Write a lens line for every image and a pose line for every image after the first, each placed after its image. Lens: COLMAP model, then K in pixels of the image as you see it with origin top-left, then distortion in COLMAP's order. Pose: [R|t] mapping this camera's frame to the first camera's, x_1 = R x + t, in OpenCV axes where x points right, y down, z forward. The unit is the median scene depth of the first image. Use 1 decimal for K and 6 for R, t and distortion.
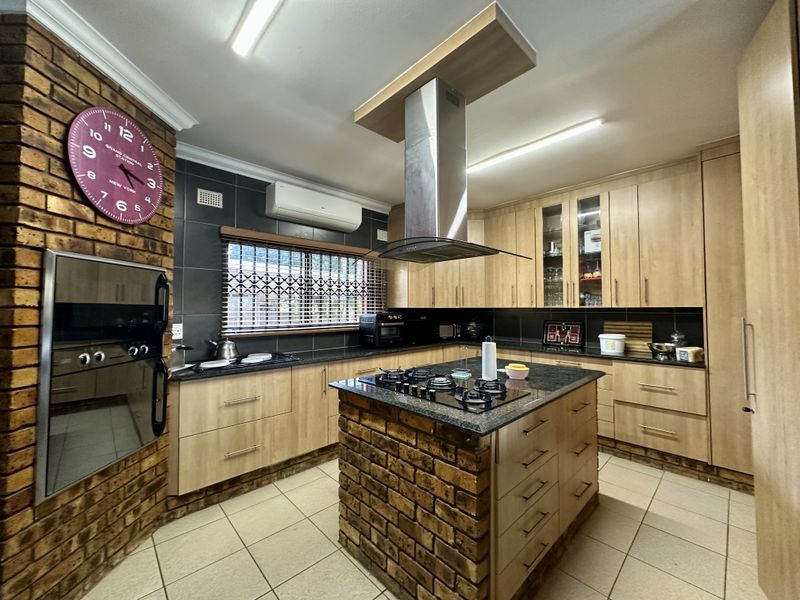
lens RADIAL K [[318.6, 0, 400.3], [0, 318.6, 298.5], [0, 0, 1]] dist [-0.002612, 0.000297]
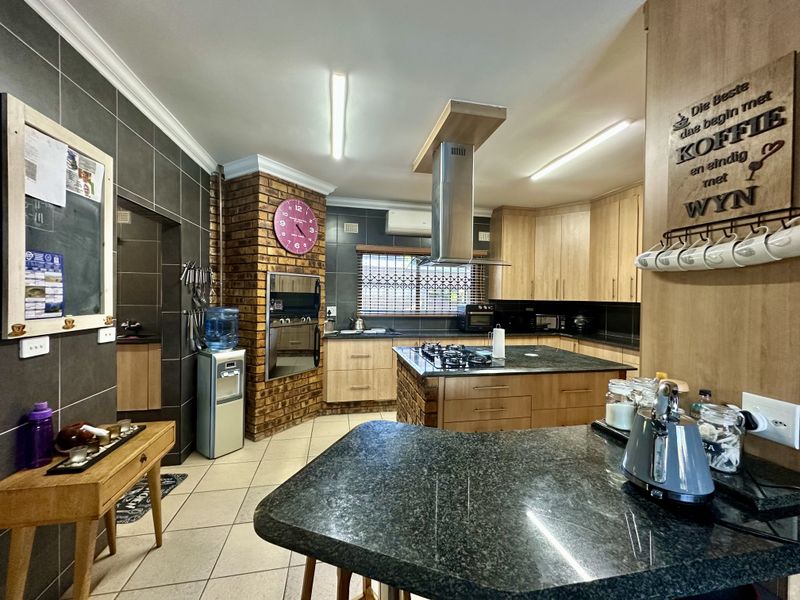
lens RADIAL K [[318.6, 0, 400.3], [0, 318.6, 298.5], [0, 0, 1]] dist [-0.002612, 0.000297]
pose [[0.847179, 0.019857, -0.530937, 0.565330], [-0.000042, 0.999304, 0.037307, -0.029941], [0.531308, -0.031583, 0.846590, -0.268338]]
